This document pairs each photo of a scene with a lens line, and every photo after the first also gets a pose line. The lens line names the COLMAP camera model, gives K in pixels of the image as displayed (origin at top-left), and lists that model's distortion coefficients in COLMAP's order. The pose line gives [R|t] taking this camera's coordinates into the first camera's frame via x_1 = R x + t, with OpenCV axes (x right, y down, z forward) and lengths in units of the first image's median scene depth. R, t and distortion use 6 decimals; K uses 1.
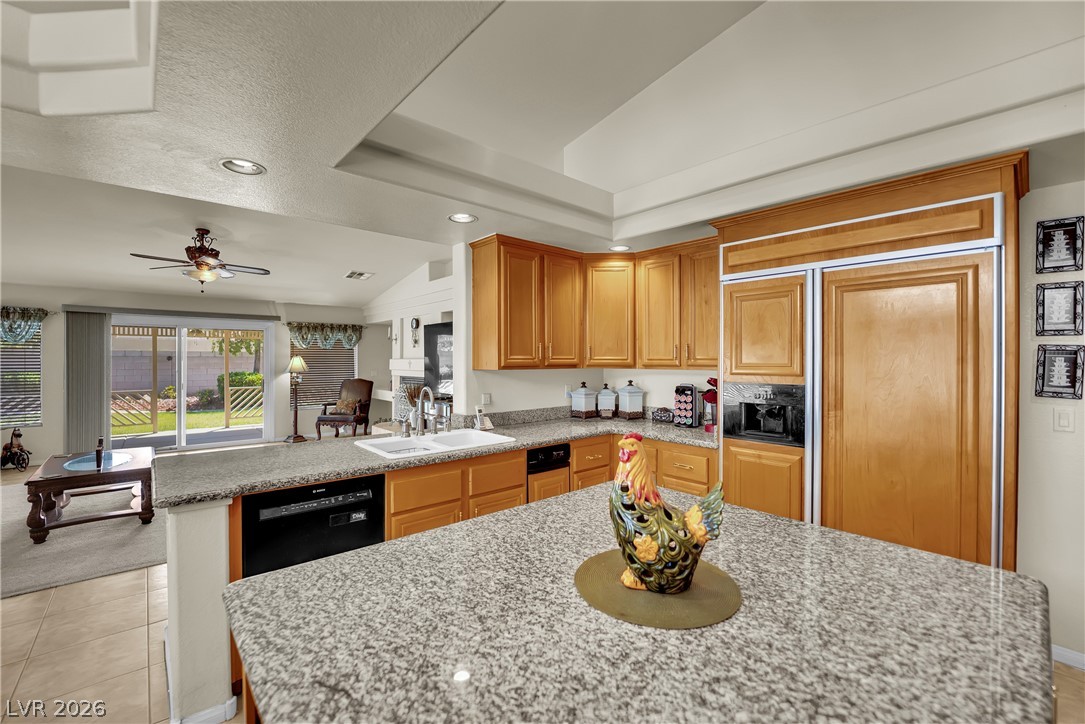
lens RADIAL K [[448.0, 0, 534.9], [0, 448.0, 361.9], [0, 0, 1]] dist [-0.022109, 0.000173]
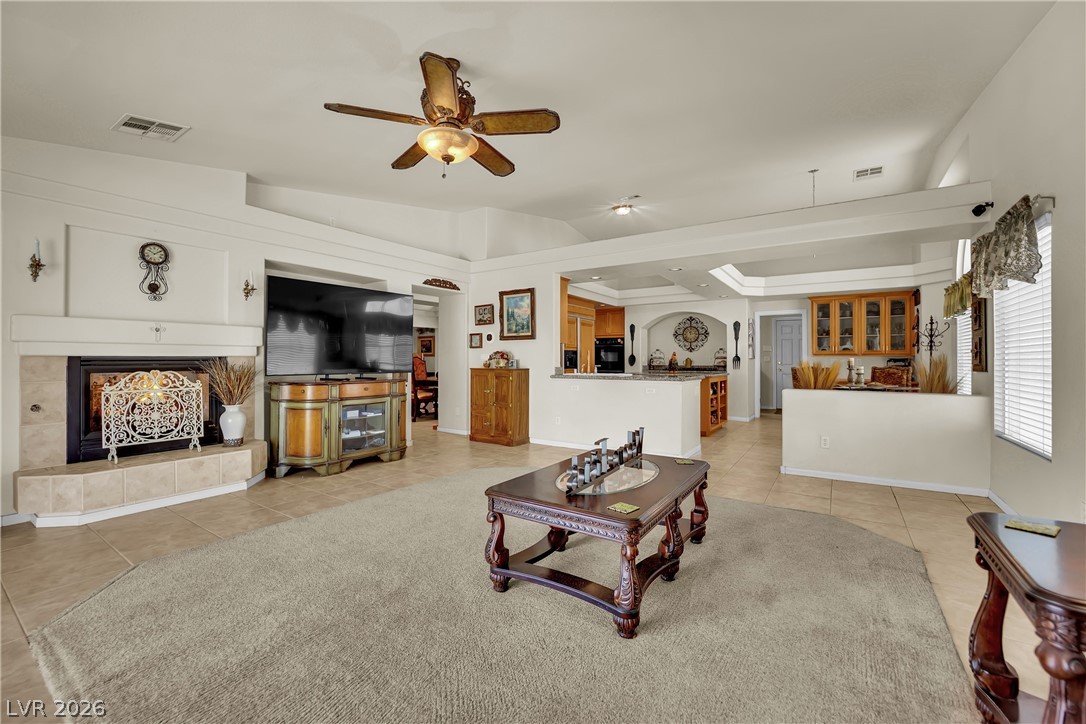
lens RADIAL K [[448.4, 0, 539.0], [0, 448.4, 359.8], [0, 0, 1]] dist [-0.022109, 0.000173]
pose [[-0.254582, -0.000583, 0.967051, -2.323649], [0.004449, 0.999989, 0.001774, 0.100386], [-0.967041, 0.004754, -0.254576, 1.862810]]
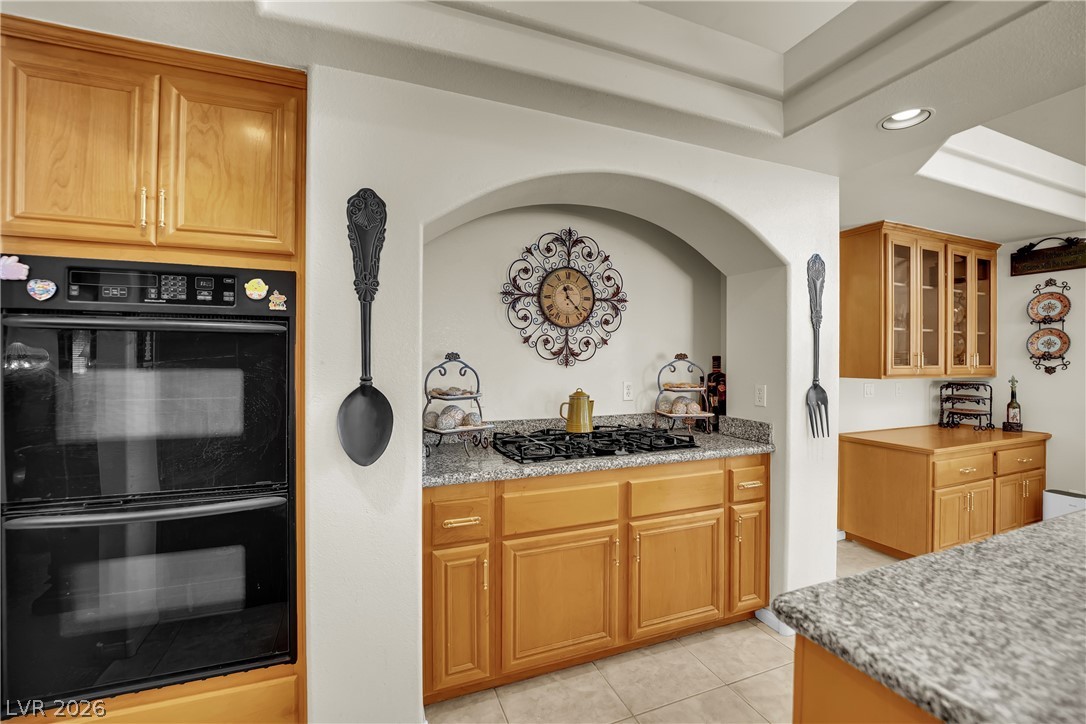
lens RADIAL K [[448.4, 0, 532.0], [0, 448.4, 362.3], [0, 0, 1]] dist [-0.022109, 0.000173]
pose [[-0.937400, -0.006534, 0.348194, 0.490749], [-0.002110, 0.999912, 0.013084, 0.032063], [-0.348249, 0.011531, -0.937331, 0.706106]]
